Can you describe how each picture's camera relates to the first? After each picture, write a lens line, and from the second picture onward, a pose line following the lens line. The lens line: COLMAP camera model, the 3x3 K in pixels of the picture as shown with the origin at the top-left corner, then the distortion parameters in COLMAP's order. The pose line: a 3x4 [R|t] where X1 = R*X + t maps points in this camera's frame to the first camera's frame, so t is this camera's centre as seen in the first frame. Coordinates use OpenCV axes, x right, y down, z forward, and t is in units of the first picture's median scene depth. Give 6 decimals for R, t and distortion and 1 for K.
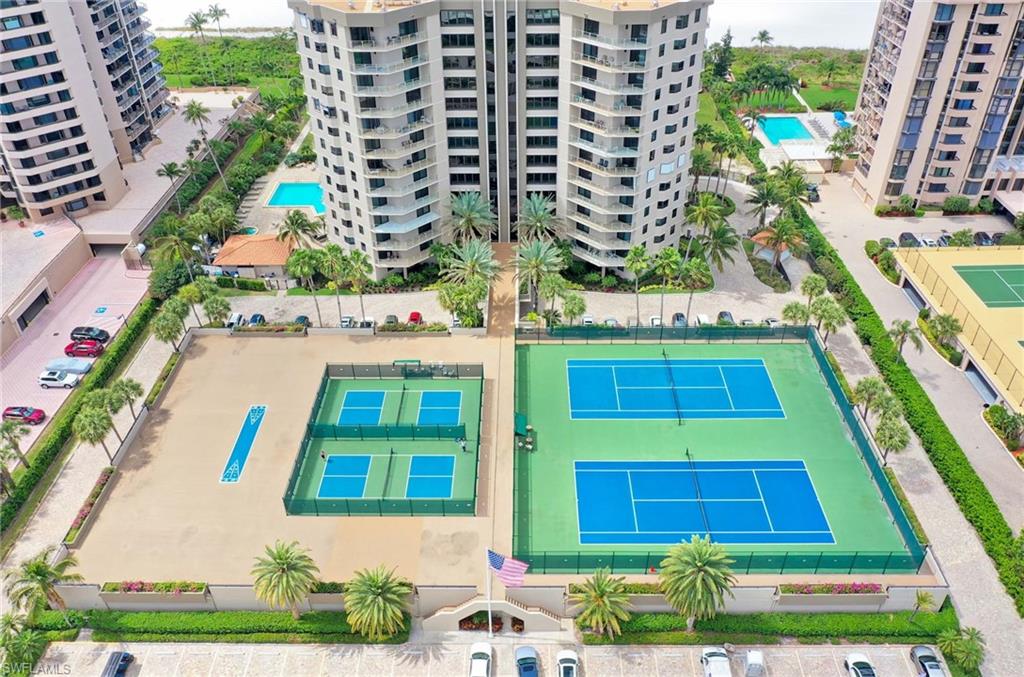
lens RADIAL K [[809.5, 0, 544.5], [0, 809.5, 335.7], [0, 0, 1]] dist [0.028615, -0.038927]
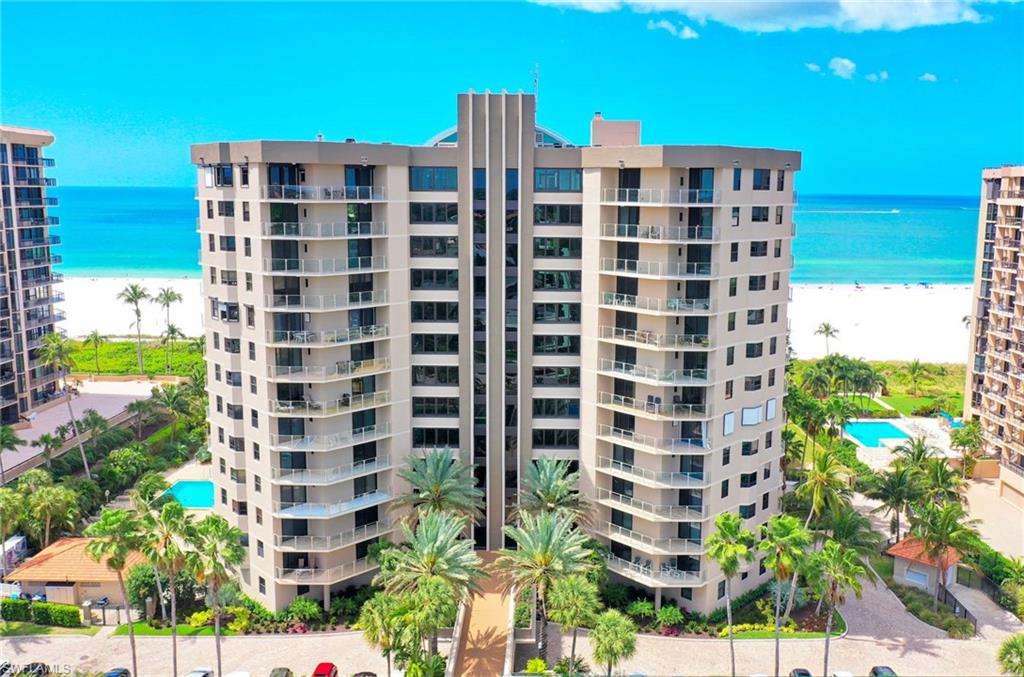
lens RADIAL K [[809.5, 0, 544.5], [0, 809.5, 335.7], [0, 0, 1]] dist [0.028615, -0.038927]
pose [[0.999974, -0.003665, -0.006142, -0.008145], [0.000042, 0.861741, -0.507348, 0.062466], [0.007152, 0.507335, 0.861719, 0.407062]]
